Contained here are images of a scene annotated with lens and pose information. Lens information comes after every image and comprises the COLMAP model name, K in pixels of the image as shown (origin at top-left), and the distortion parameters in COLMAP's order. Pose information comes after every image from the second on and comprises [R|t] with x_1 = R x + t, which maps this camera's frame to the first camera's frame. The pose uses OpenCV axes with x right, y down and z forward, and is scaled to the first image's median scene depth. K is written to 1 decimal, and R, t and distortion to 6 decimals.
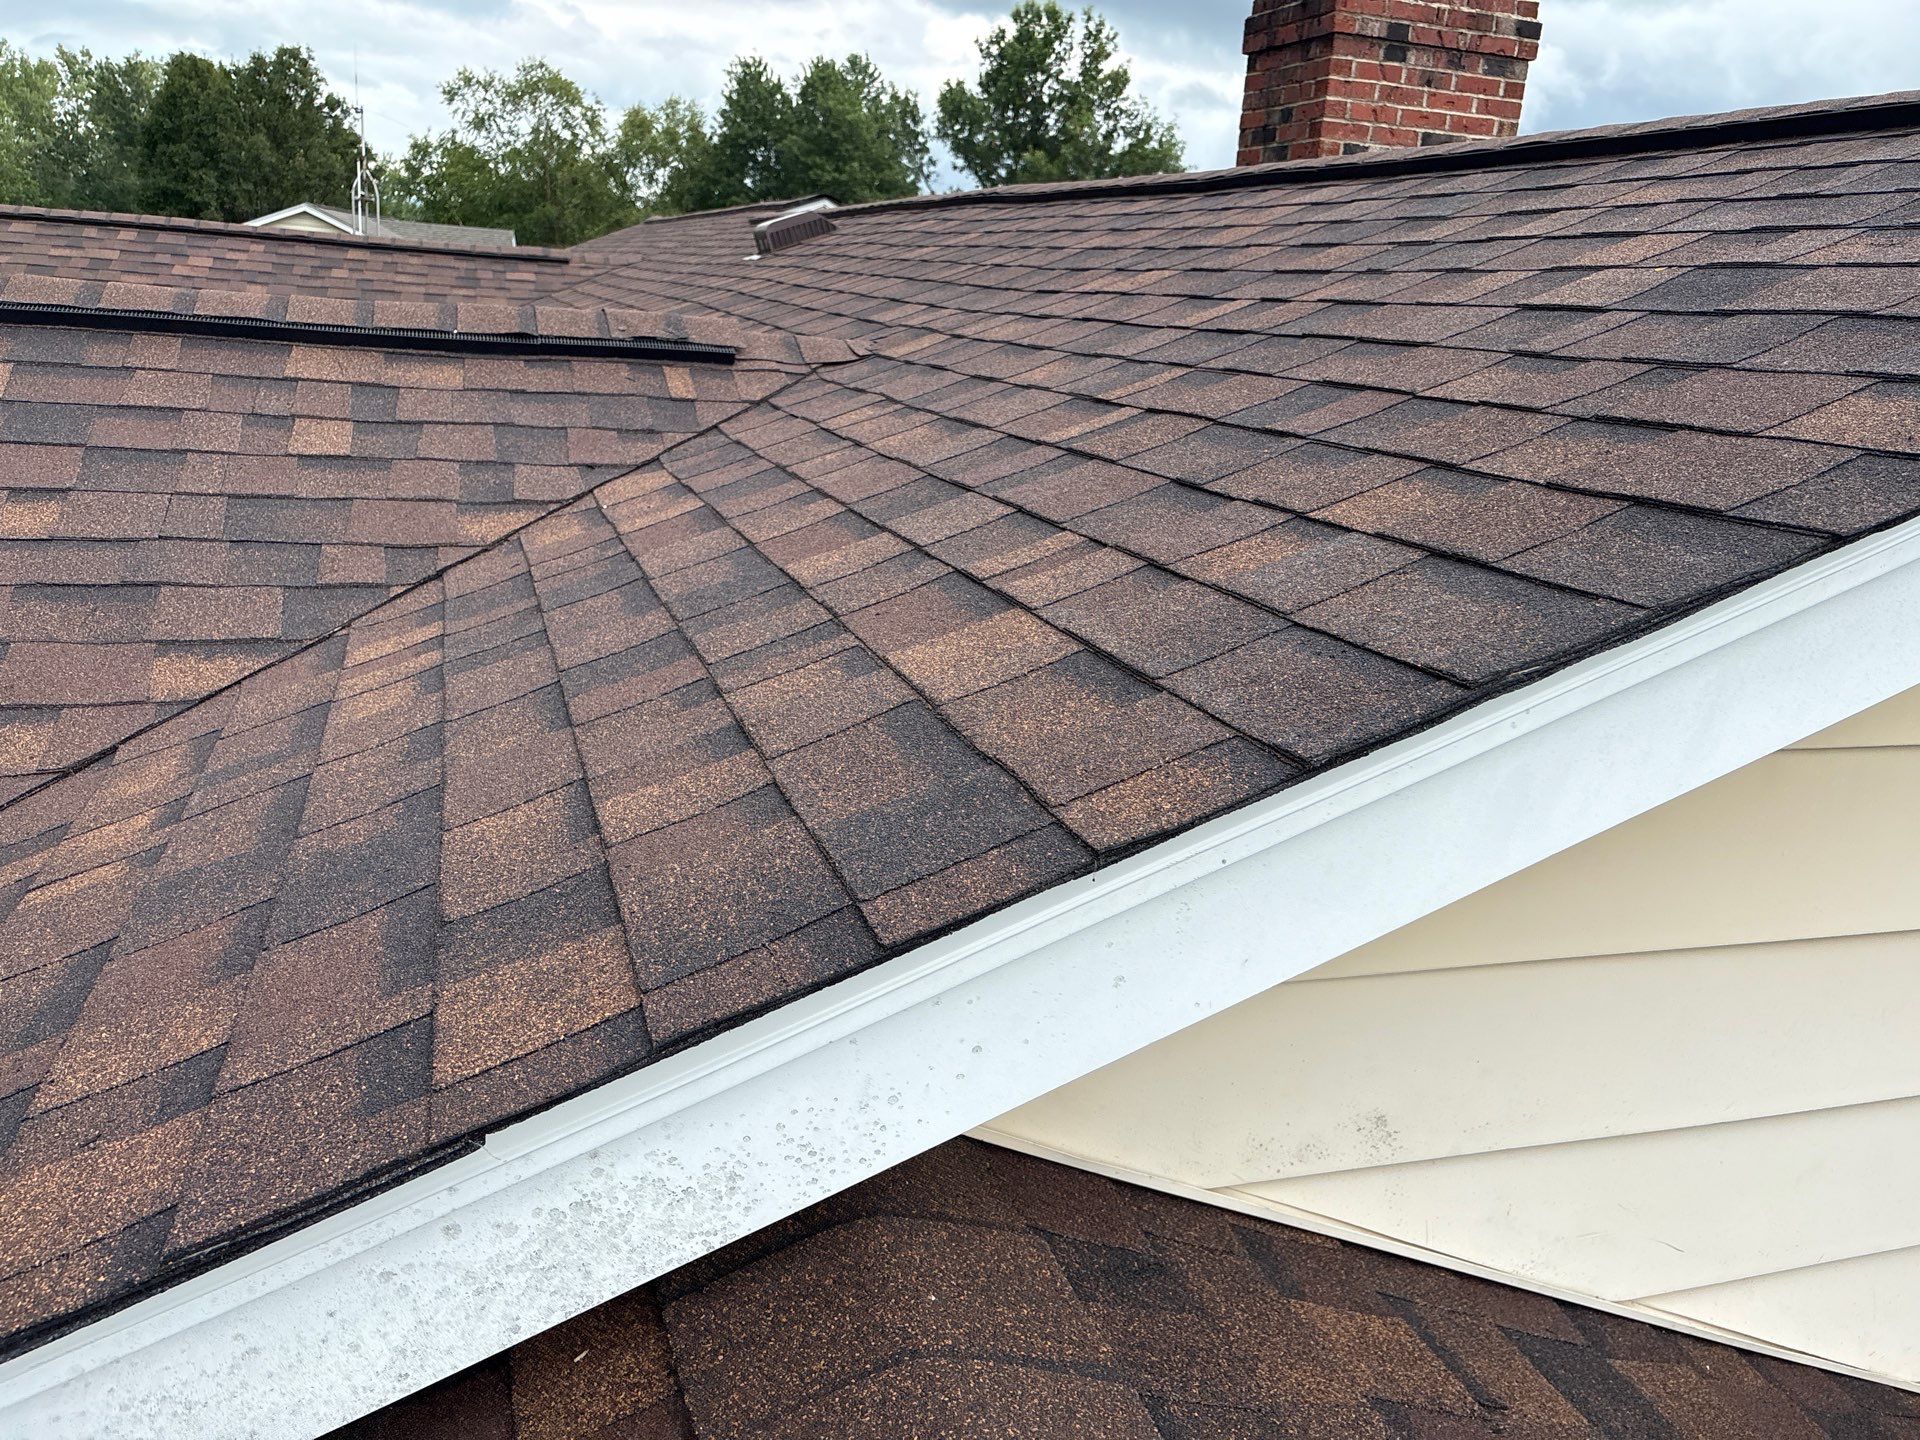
lens RADIAL K [[1477.1, 0, 960.0], [0, 1477.1, 720.0], [0, 0, 1]] dist [0.034917, -0.057873]
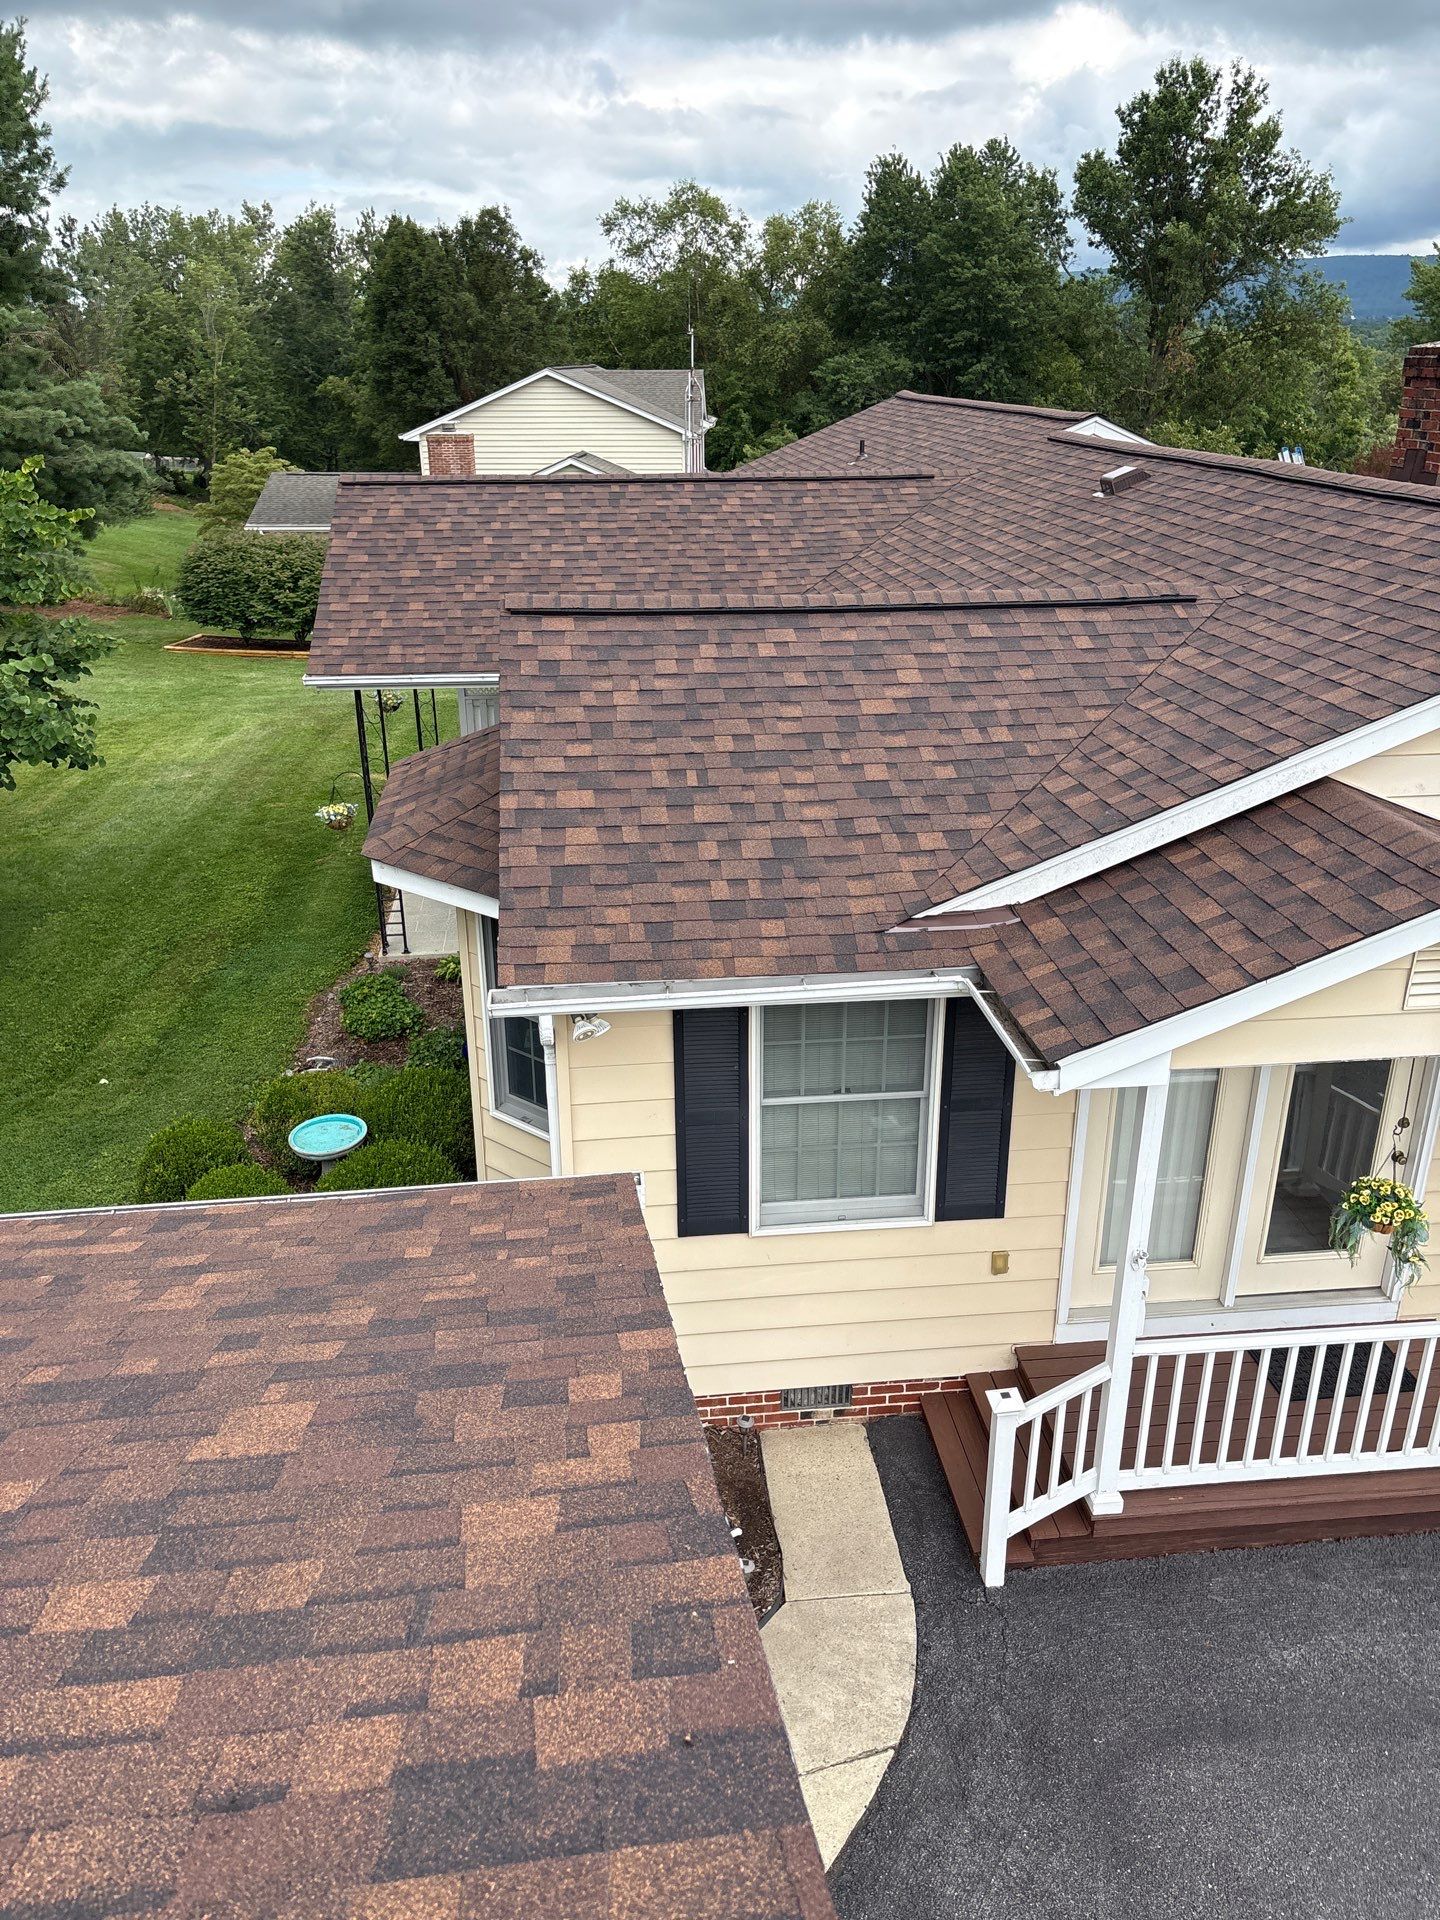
lens RADIAL K [[1477.1, 0, 725.3], [0, 1477.1, 1021.9], [0, 0, 1]] dist [0.034917, -0.057873]
pose [[0.974982, 0.012325, -0.221943, -0.017026], [0.017474, 0.991122, 0.131800, 0.006812], [0.221597, -0.132381, 0.966111, -0.086609]]
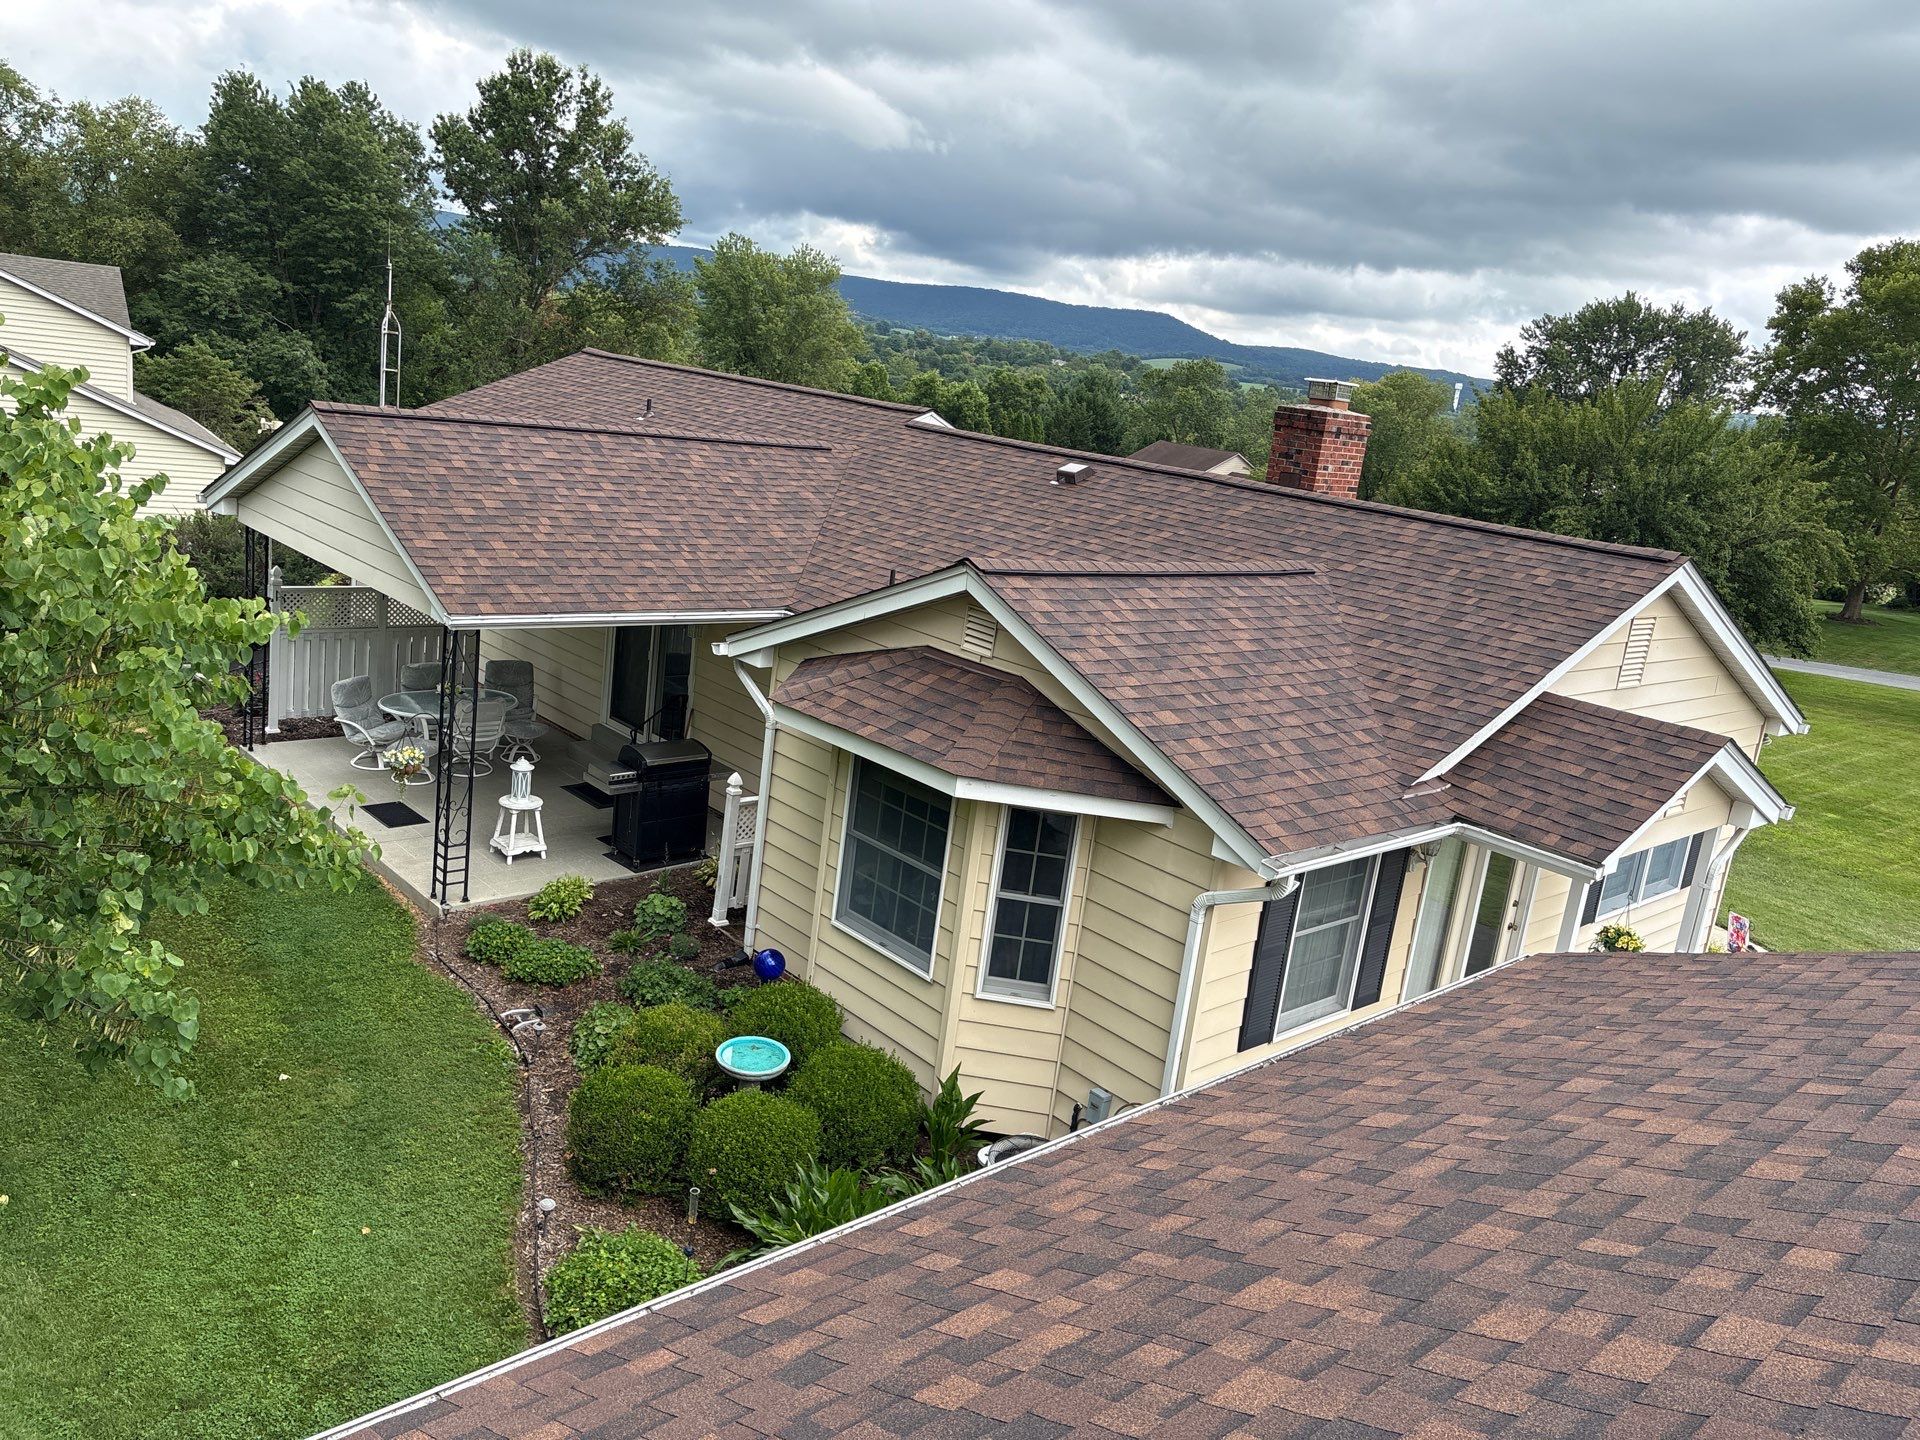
lens RADIAL K [[1445.3, 0, 1053.7], [0, 1445.3, 723.6], [0, 0, 1]] dist [0.066005, -0.076799]
pose [[0.893100, -0.061619, 0.445619, -0.114535], [0.061882, 0.997986, 0.013976, 0.003085], [-0.445582, 0.015094, 0.895114, -0.098332]]
